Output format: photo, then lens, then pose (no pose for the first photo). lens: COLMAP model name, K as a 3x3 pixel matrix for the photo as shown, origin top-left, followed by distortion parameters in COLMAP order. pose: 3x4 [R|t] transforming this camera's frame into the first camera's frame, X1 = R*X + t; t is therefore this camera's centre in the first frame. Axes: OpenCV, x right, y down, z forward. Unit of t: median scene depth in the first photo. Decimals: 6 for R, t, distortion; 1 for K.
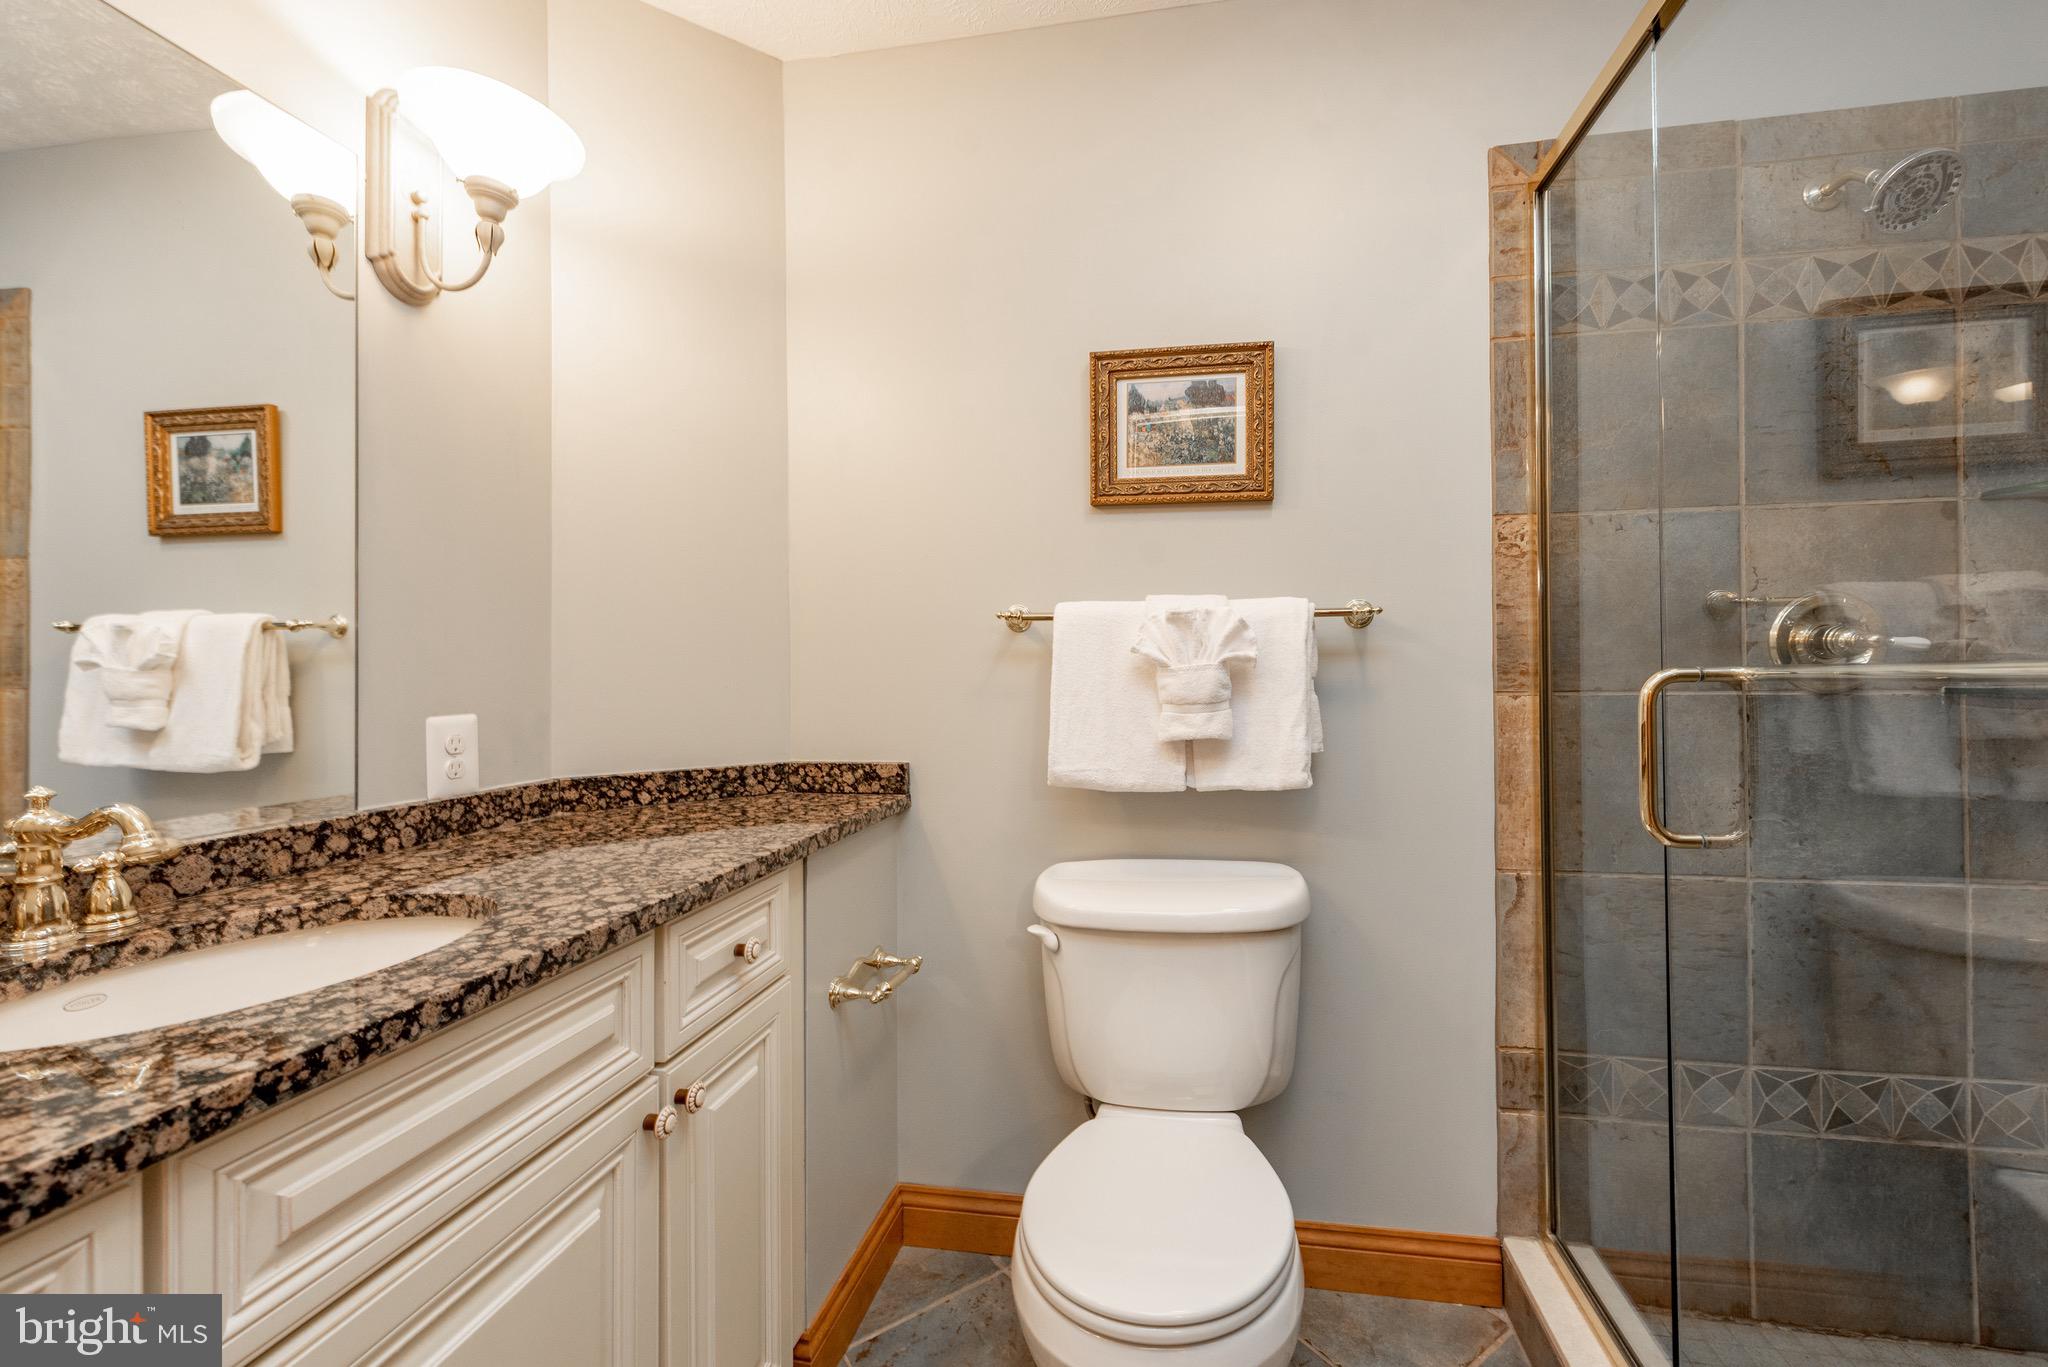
lens RADIAL K [[825.2, 0, 1032.1], [0, 825.2, 671.7], [0, 0, 1]] dist [0.002140, 0.000167]
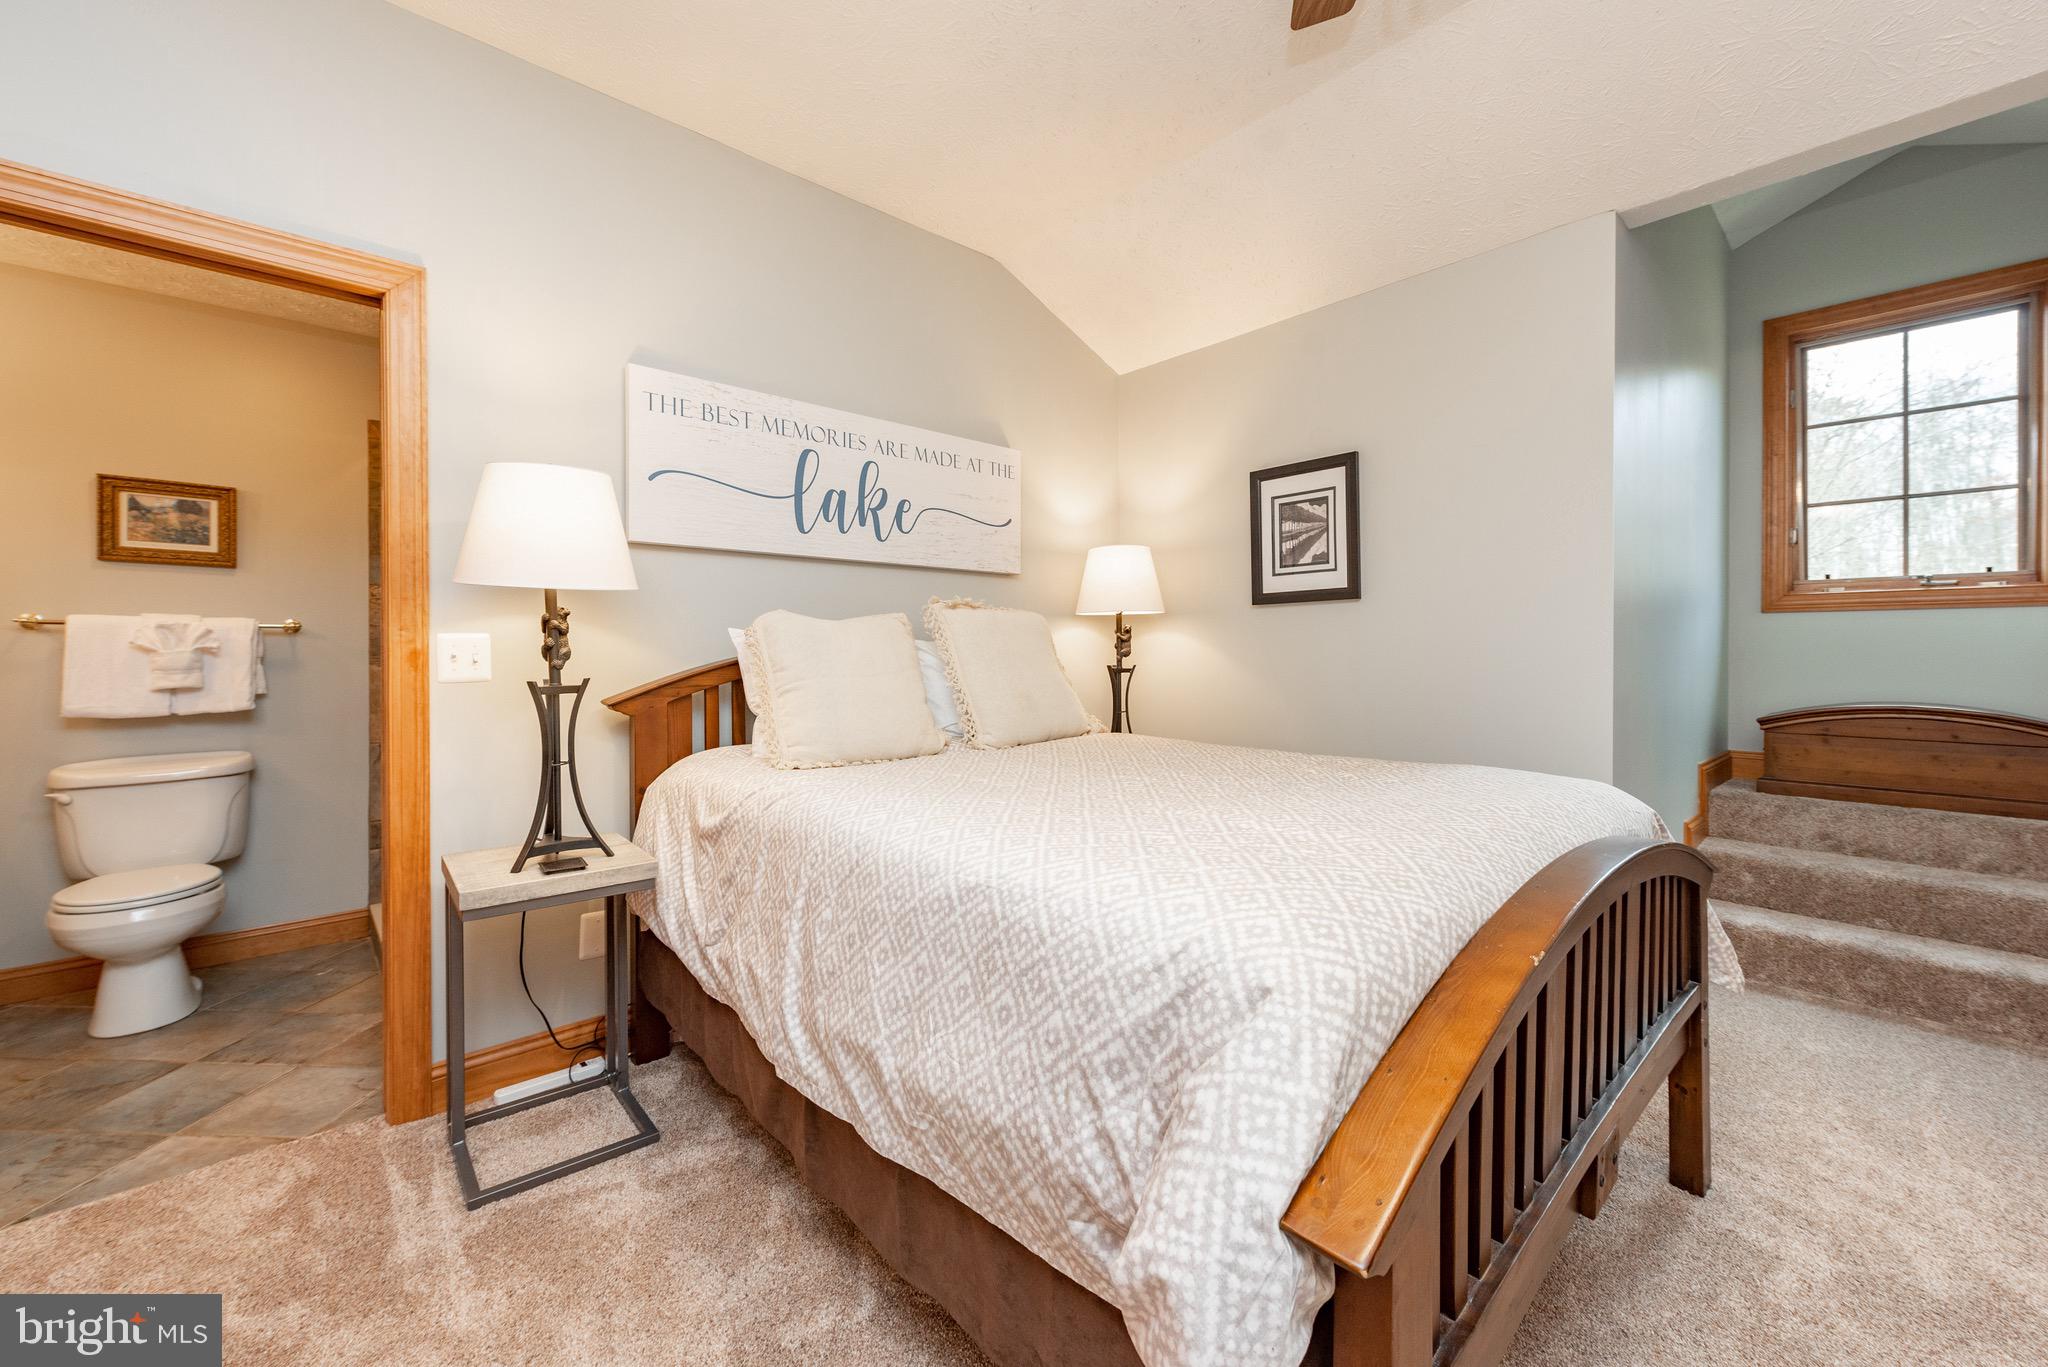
lens RADIAL K [[825.2, 0, 1033.6], [0, 825.2, 643.4], [0, 0, 1]] dist [0.002140, 0.000167]
pose [[0.586422, 0.004483, 0.809993, -0.193507], [-0.009848, 0.999950, 0.001595, -0.045554], [-0.809946, -0.008912, 0.586437, -1.723542]]
